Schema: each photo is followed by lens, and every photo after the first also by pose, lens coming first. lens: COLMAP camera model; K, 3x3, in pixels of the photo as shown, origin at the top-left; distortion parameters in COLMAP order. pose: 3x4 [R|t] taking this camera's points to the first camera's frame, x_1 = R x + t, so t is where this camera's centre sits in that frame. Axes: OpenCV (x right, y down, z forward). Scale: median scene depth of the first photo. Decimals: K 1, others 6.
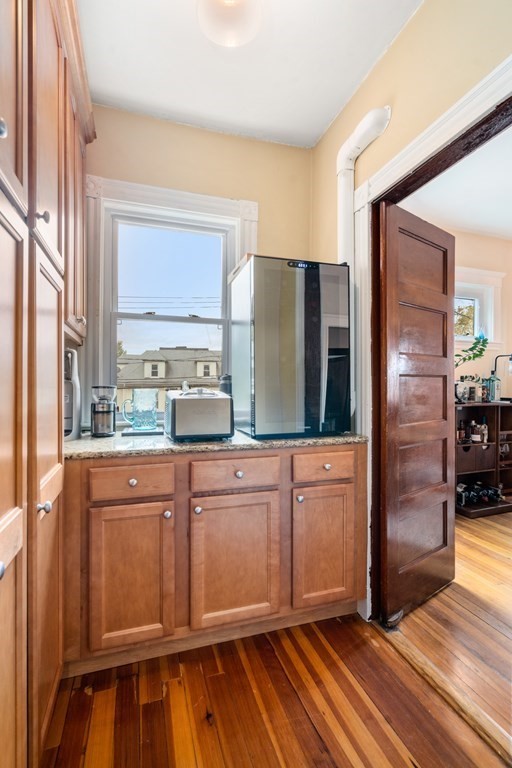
lens RADIAL K [[356.4, 0, 255.4], [0, 356.4, 384.2], [0, 0, 1]] dist [-0.001624, -0.000439]
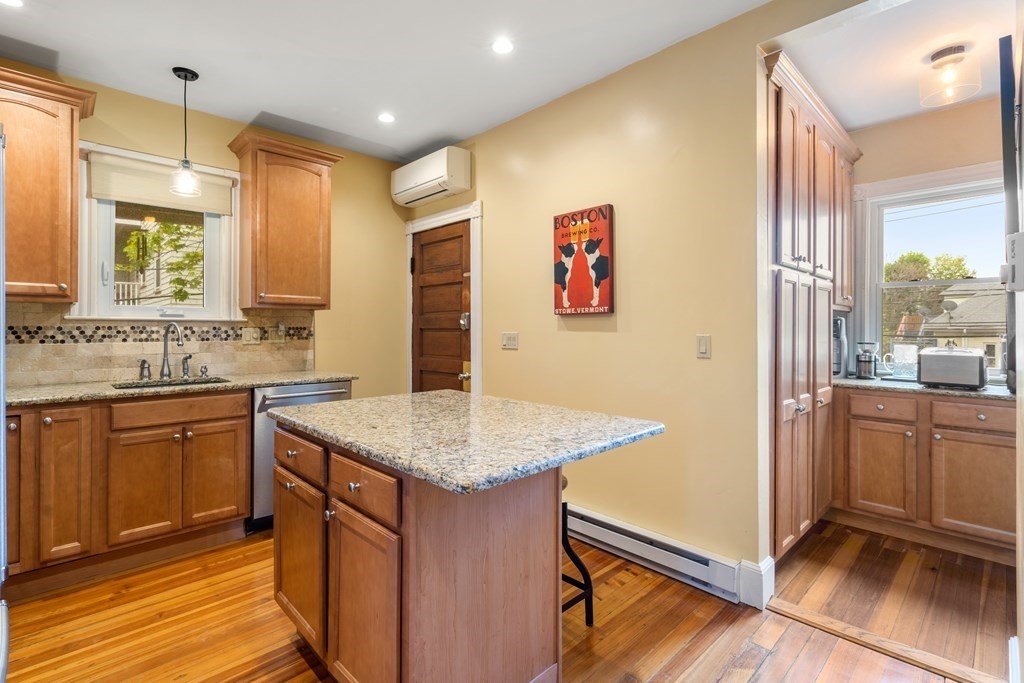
lens RADIAL K [[475.1, 0, 505.8], [0, 475.1, 328.2], [0, 0, 1]] dist [-0.001624, -0.000439]
pose [[0.427586, 0.000843, -0.903974, 0.762760], [-0.001799, 0.999998, 0.000082, -0.057646], [0.903973, 0.001591, 0.427587, -1.249567]]
